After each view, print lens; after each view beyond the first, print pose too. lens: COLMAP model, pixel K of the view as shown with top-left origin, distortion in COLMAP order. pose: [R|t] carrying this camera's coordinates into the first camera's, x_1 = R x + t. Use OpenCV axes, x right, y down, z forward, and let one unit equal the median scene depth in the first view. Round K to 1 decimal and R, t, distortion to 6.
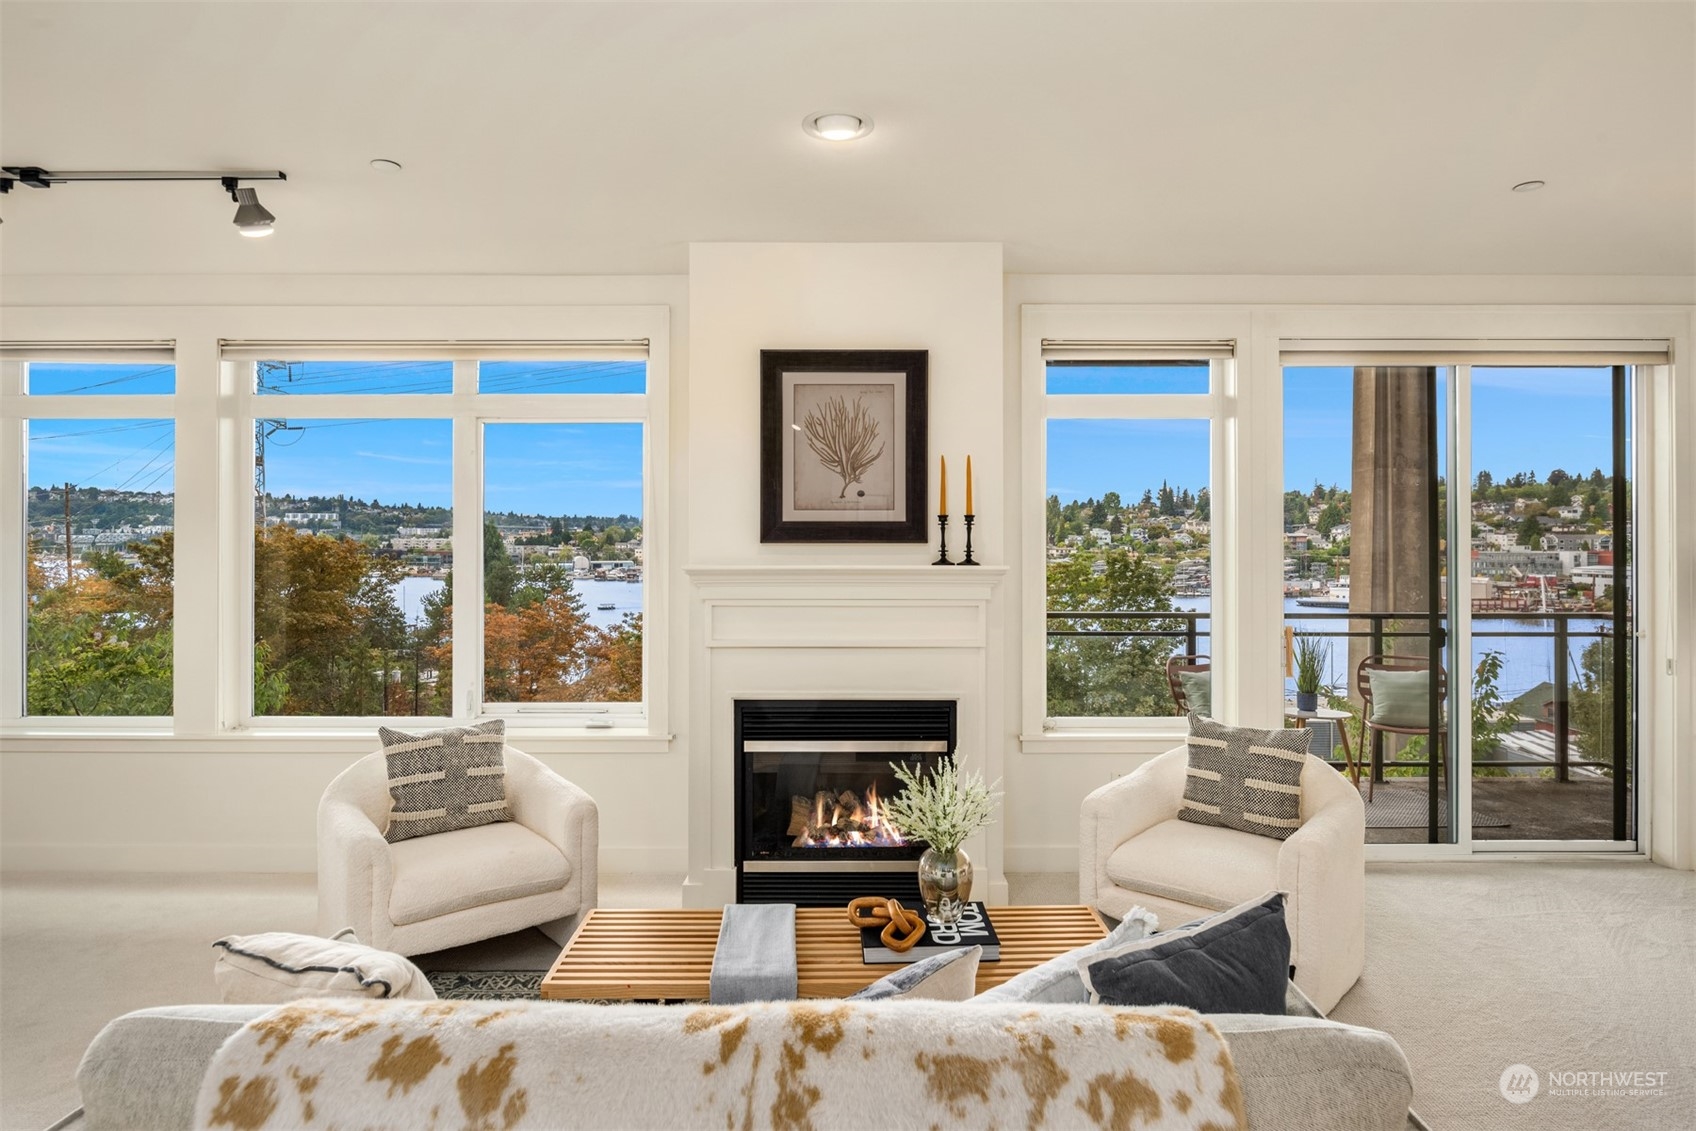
lens RADIAL K [[919.0, 0, 853.9], [0, 919.0, 544.6], [0, 0, 1]] dist [-0.003262, -0.004791]
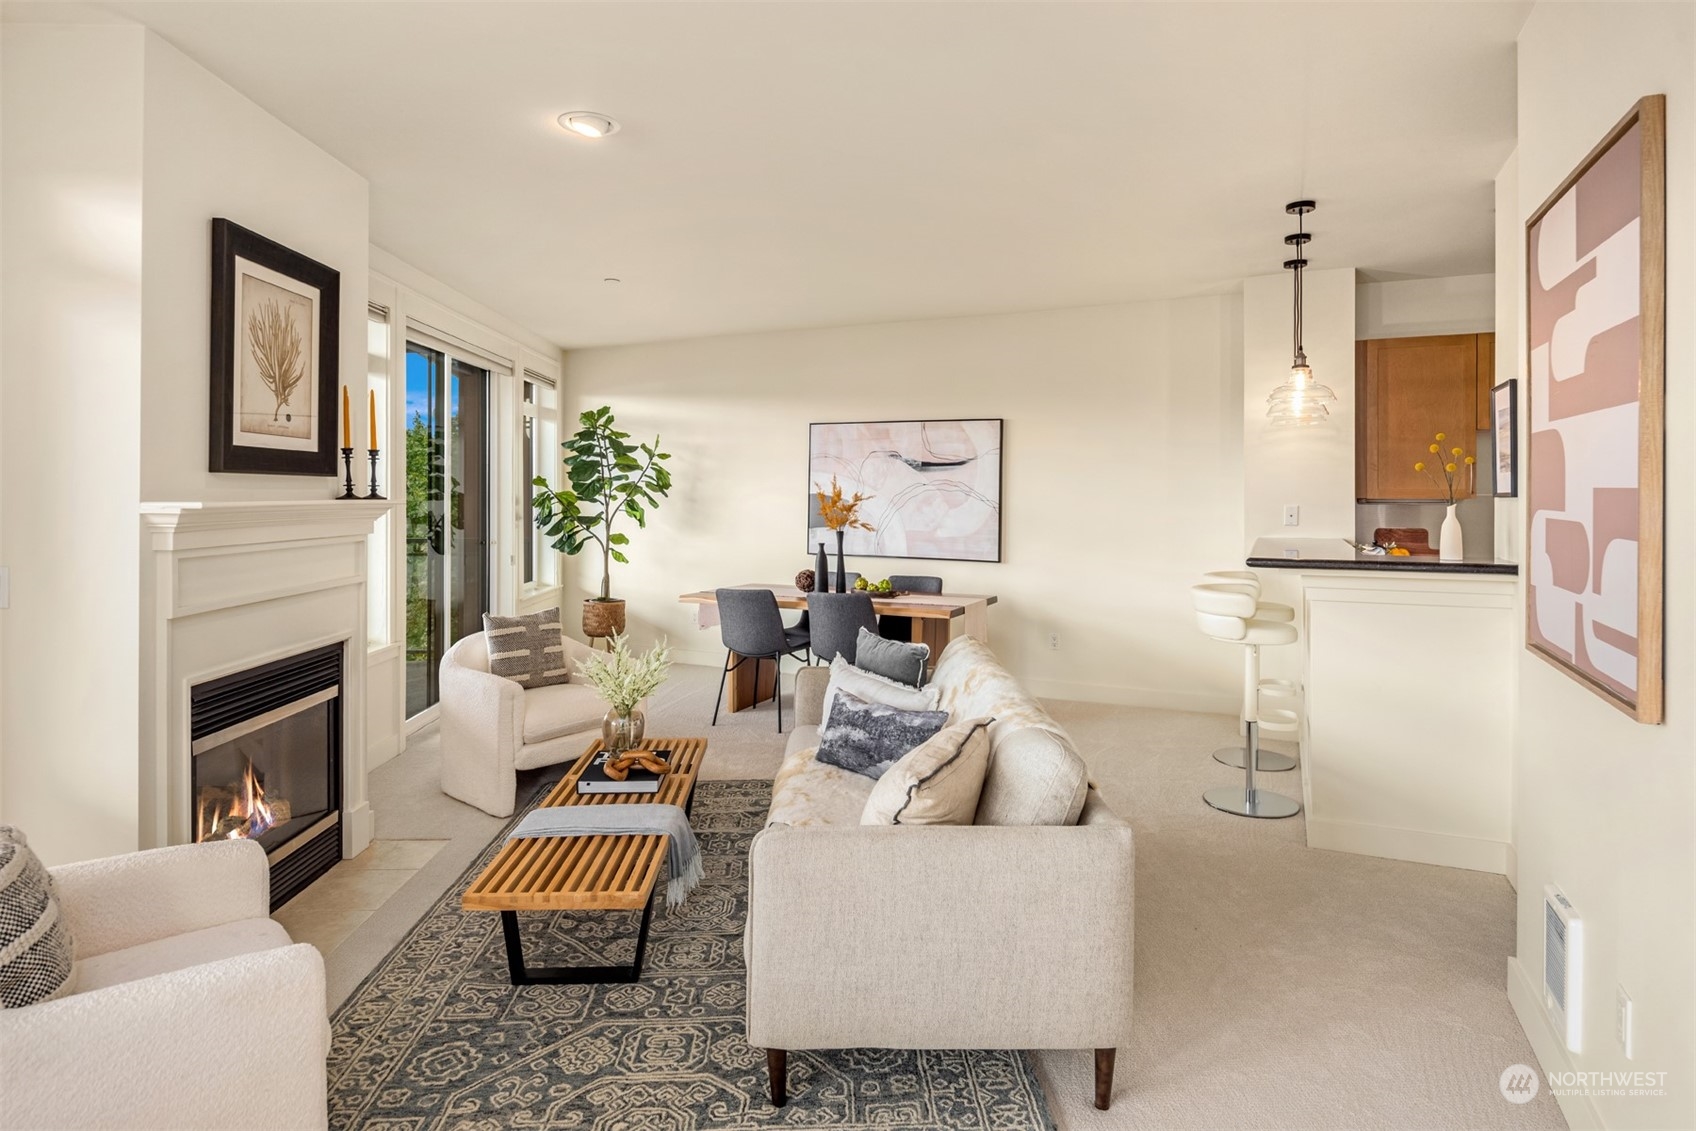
lens RADIAL K [[919.0, 0, 854.5], [0, 919.0, 491.1], [0, 0, 1]] dist [-0.003262, -0.004791]
pose [[-0.037627, 0.003706, 0.999285, -0.509829], [-0.001757, 0.999991, -0.003775, 0.009101], [-0.999290, -0.001897, -0.037620, 0.293883]]
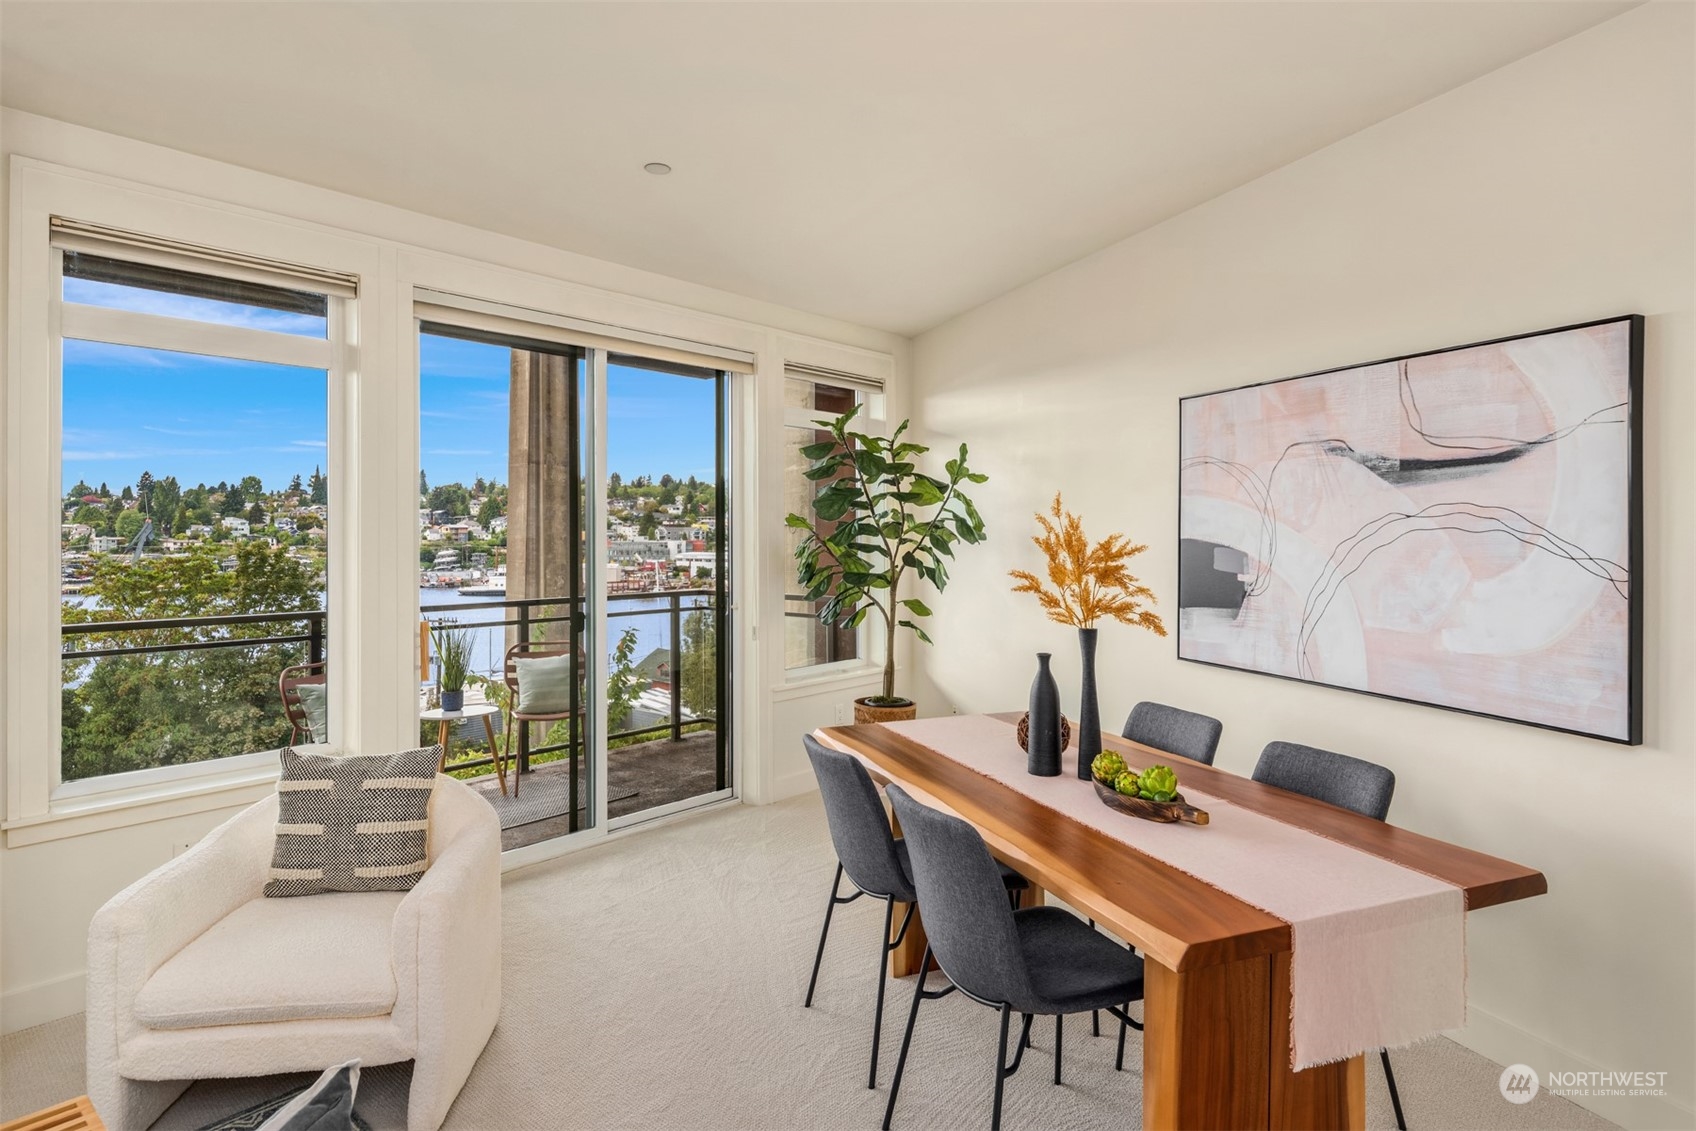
lens RADIAL K [[919.0, 0, 850.1], [0, 919.0, 524.6], [0, 0, 1]] dist [-0.003262, -0.004791]
pose [[0.658128, 0.007131, 0.752872, 0.058696], [0.002089, 0.999934, -0.011297, 0.005655], [-0.752903, 0.009007, 0.658070, 0.088199]]
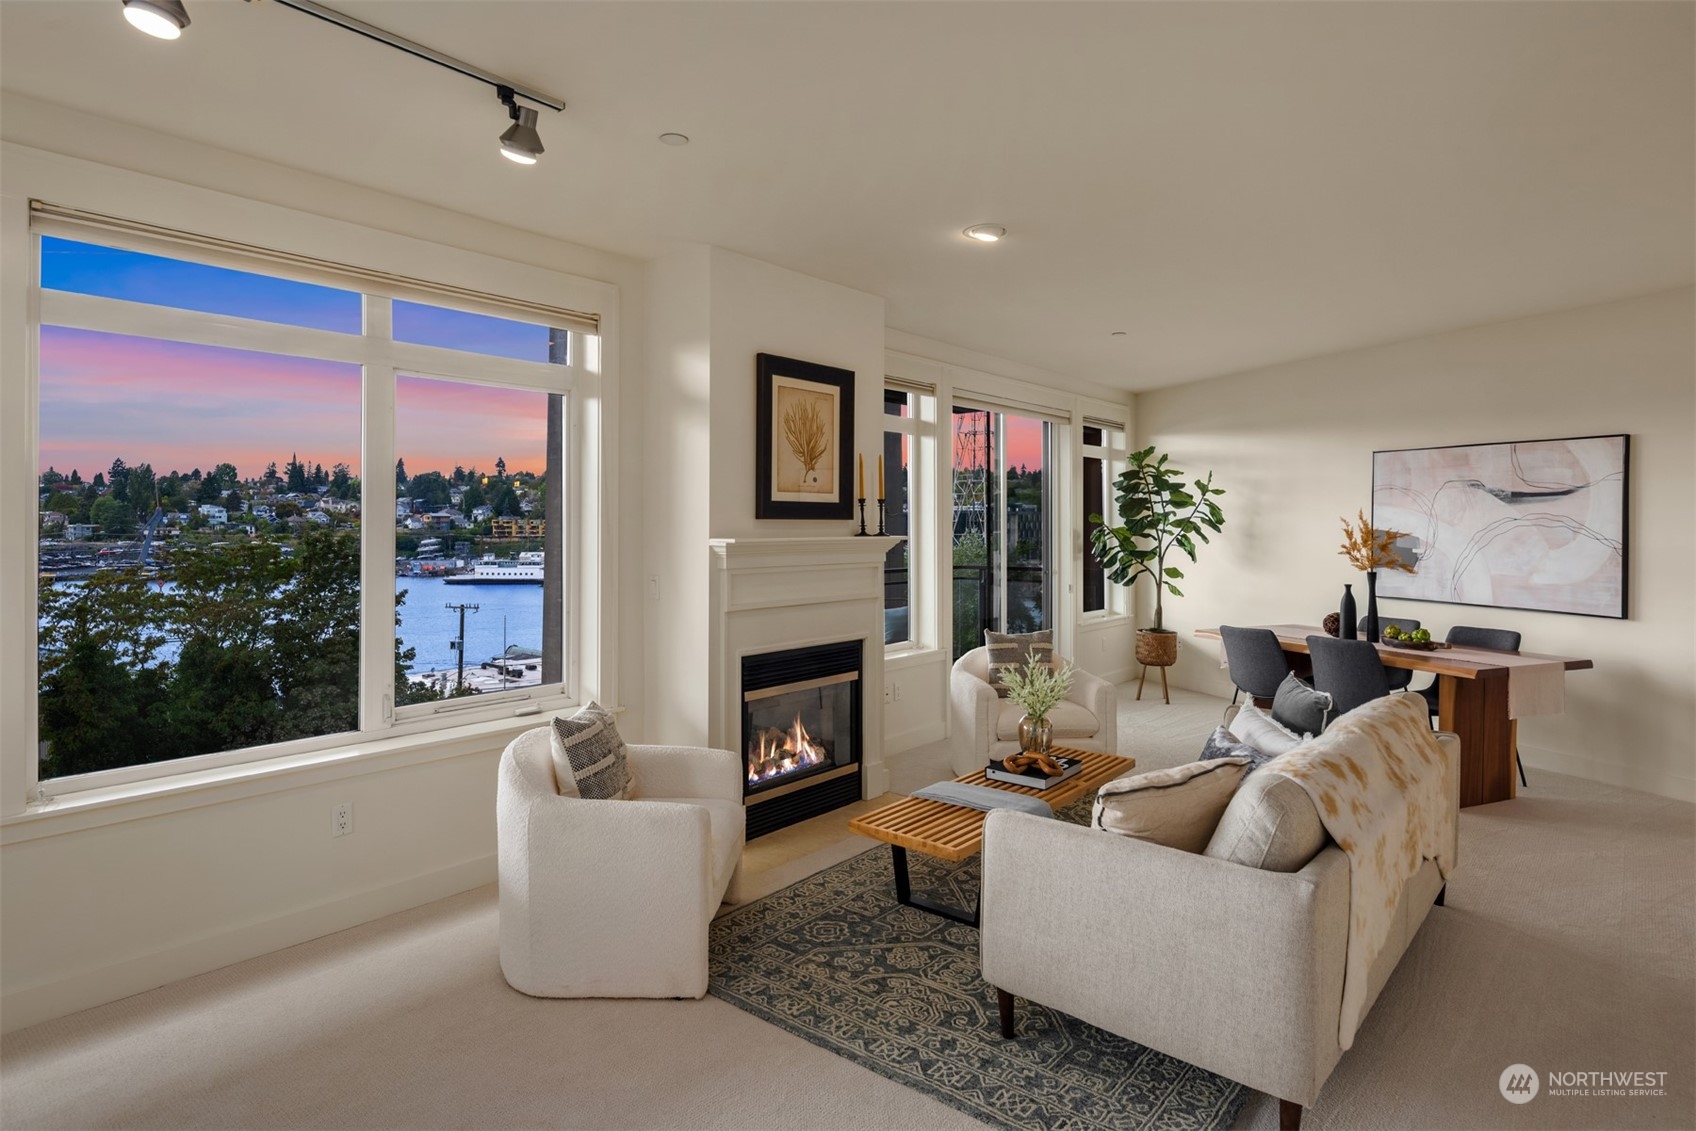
lens RADIAL K [[919.0, 0, 848.0], [0, 919.0, 516.4], [0, 0, 1]] dist [-0.003262, -0.004791]
pose [[0.643376, 0.007595, 0.765513, -0.534654], [-0.001026, 0.999958, -0.009059, 0.003182], [-0.765550, 0.005043, 0.643357, 0.098022]]
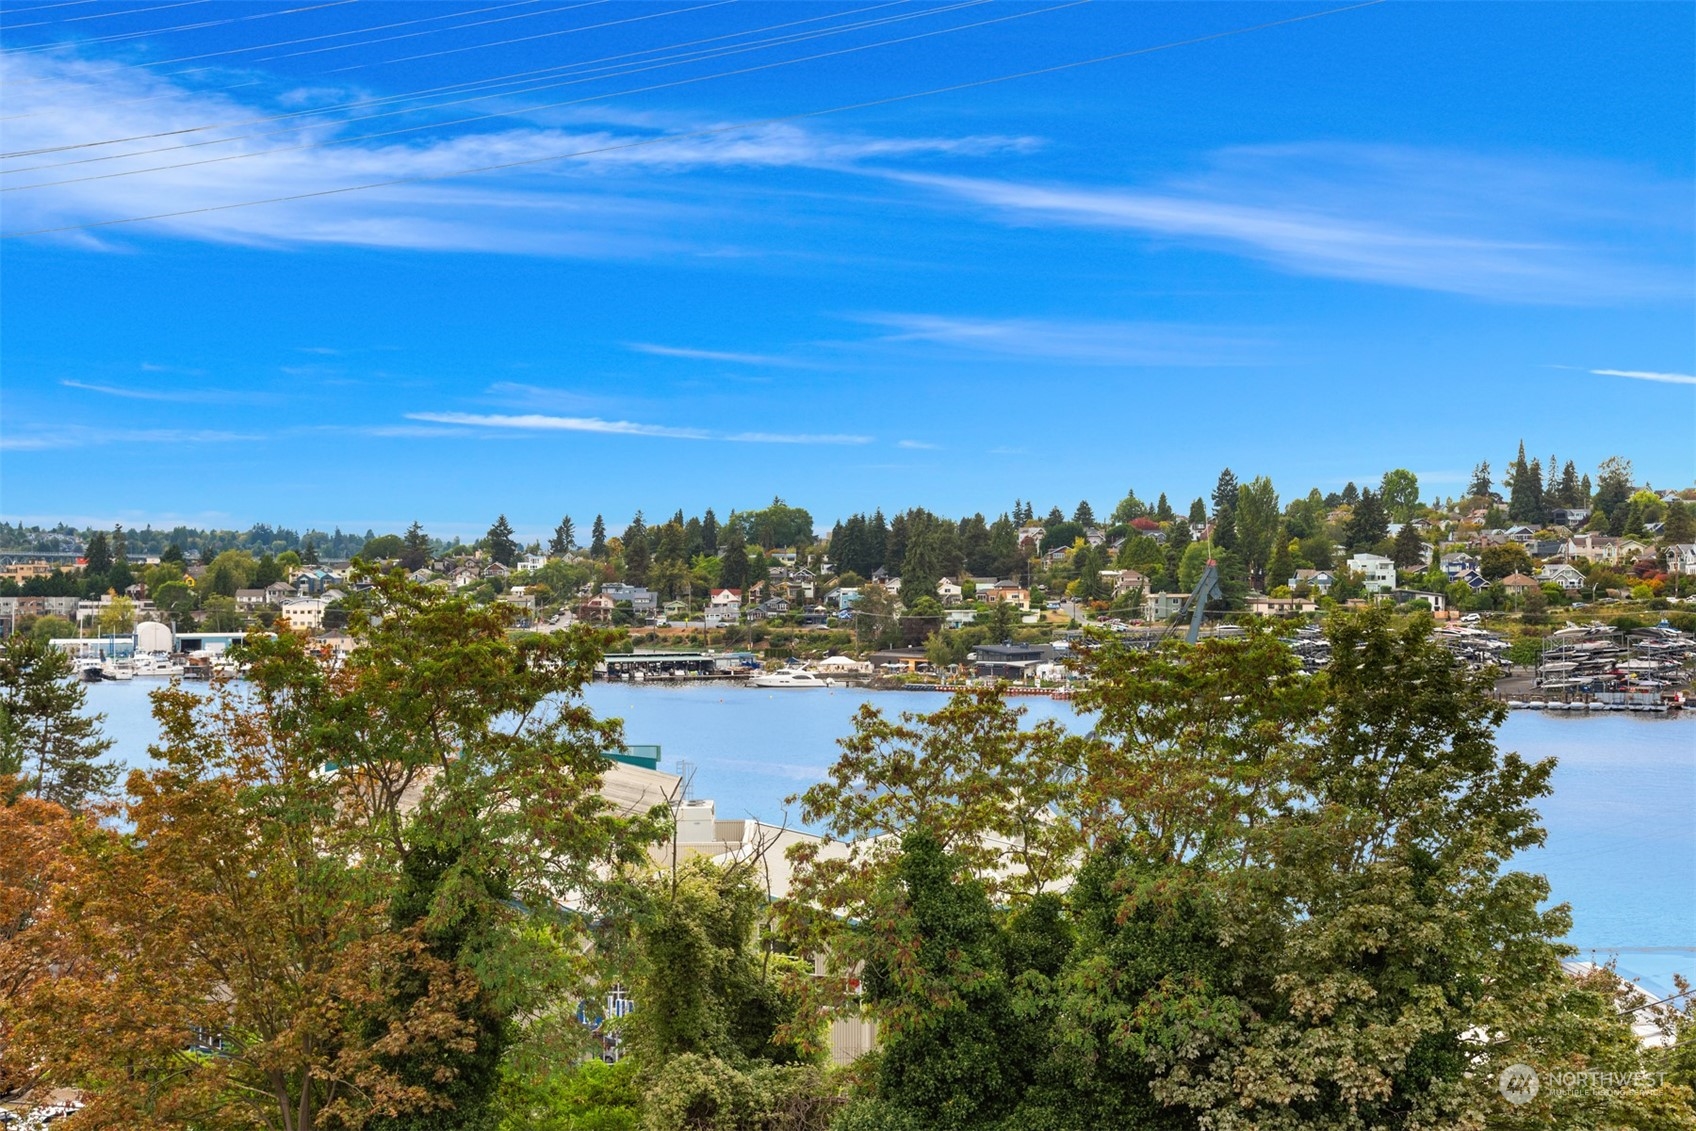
lens RADIAL K [[2150.6, 0, 848.3], [0, 2150.6, 578.4], [0, 0, 1]] dist [-0.011962, 0.000000]
pose [[0.999753, -0.002648, 0.022087, 0.363429], [0.002797, 0.999973, -0.006749, -0.007726], [-0.022069, 0.006809, 0.999733, 0.664541]]
